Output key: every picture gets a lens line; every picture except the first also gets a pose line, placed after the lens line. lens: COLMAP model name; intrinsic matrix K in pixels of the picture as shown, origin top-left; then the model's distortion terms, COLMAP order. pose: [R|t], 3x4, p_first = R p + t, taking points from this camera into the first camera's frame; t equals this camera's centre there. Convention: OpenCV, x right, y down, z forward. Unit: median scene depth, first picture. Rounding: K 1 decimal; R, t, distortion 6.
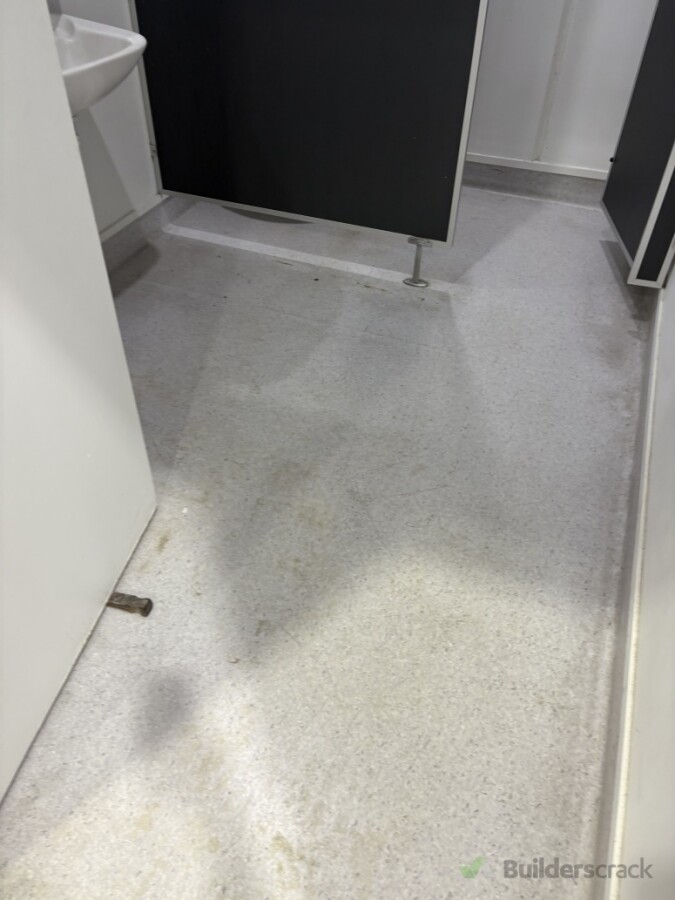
lens RADIAL K [[680.8, 0, 334.8], [0, 680.8, 445.3], [0, 0, 1]] dist [0.033123, -0.020890]
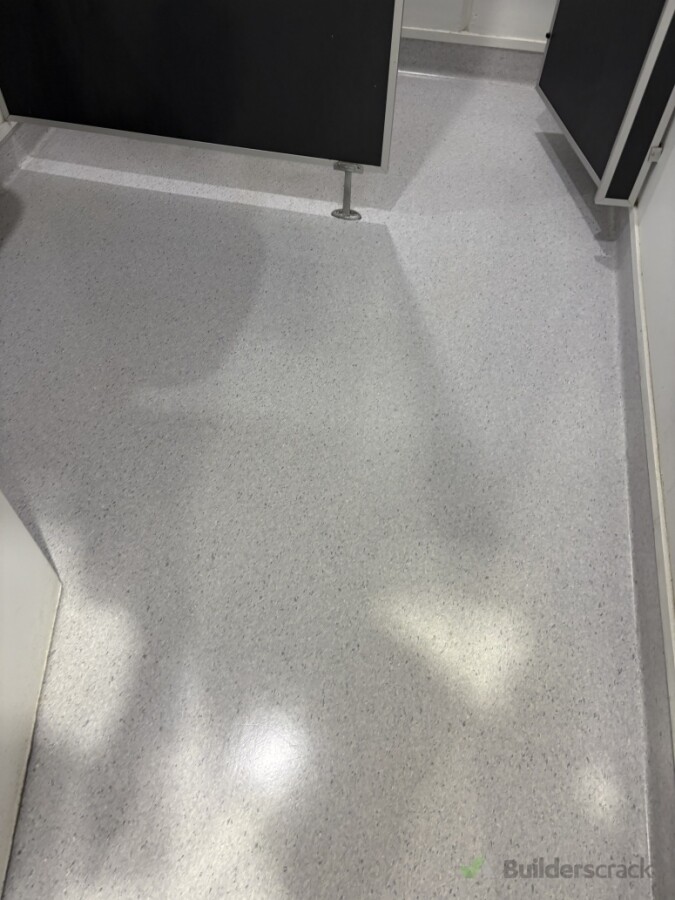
lens RADIAL K [[680.8, 0, 339.8], [0, 680.8, 453.3], [0, 0, 1]] dist [0.033123, -0.020890]
pose [[0.984196, -0.141043, 0.107073, -0.029992], [0.116136, 0.970567, 0.210979, -0.186806], [-0.133678, -0.195210, 0.971609, 0.179396]]
